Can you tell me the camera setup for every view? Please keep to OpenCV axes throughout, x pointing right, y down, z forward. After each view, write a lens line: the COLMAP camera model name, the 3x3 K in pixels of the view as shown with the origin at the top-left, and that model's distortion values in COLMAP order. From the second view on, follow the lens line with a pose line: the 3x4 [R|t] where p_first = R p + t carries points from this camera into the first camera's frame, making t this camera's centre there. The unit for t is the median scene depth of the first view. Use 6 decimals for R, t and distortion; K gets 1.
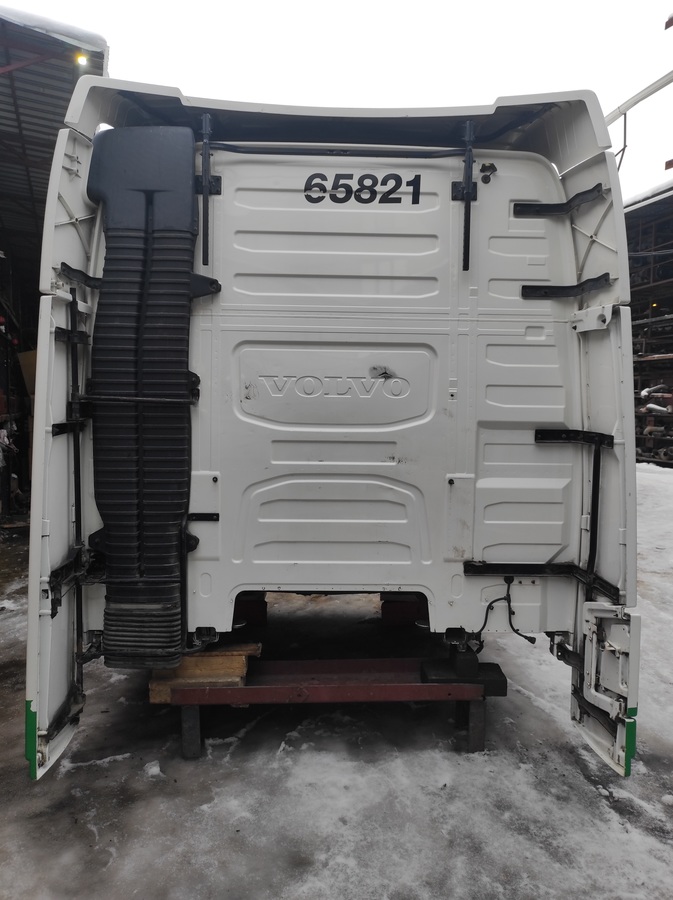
lens RADIAL K [[659.8, 0, 334.1], [0, 659.8, 449.5], [0, 0, 1]] dist [0.041950, -0.043673]
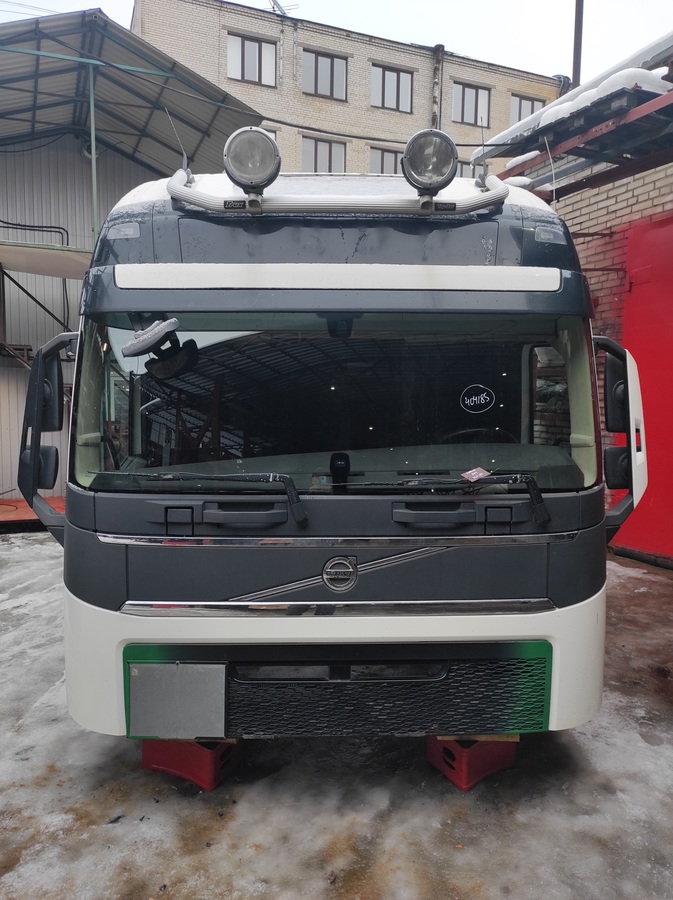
lens RADIAL K [[659.8, 0, 334.1], [0, 659.8, 449.5], [0, 0, 1]] dist [0.041950, -0.043673]
pose [[-0.999805, -0.019516, 0.003109, -0.015944], [-0.018778, 0.987214, 0.158292, -0.194020], [-0.006158, 0.158203, -0.987387, 2.534509]]
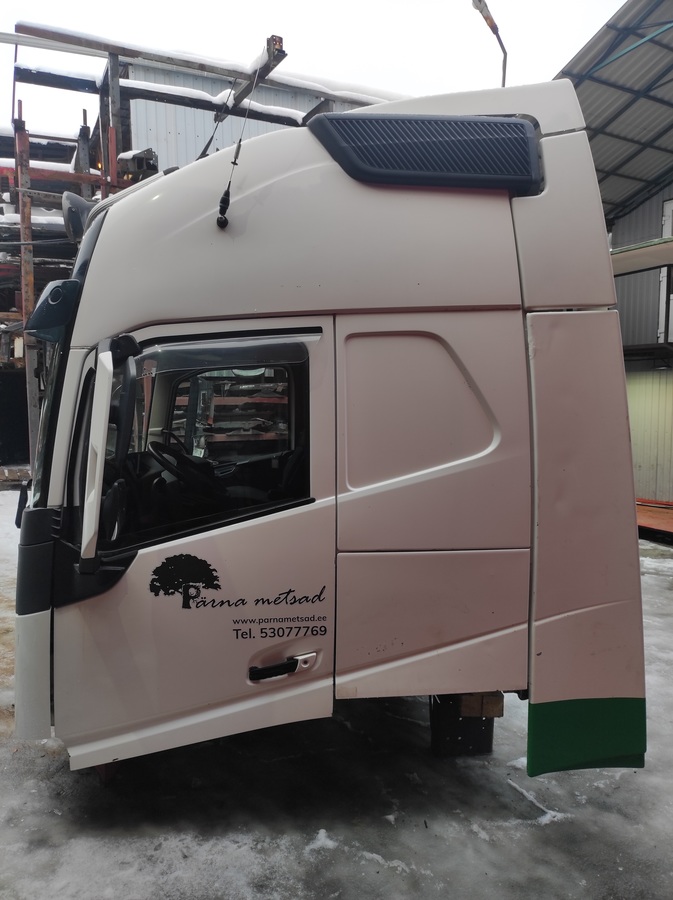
lens RADIAL K [[659.8, 0, 334.1], [0, 659.8, 449.5], [0, 0, 1]] dist [0.041950, -0.043673]
pose [[-0.070970, -0.097177, 0.992734, -1.238992], [0.079469, 0.991529, 0.102740, -0.139808], [-0.994308, 0.086183, -0.062646, 1.311936]]
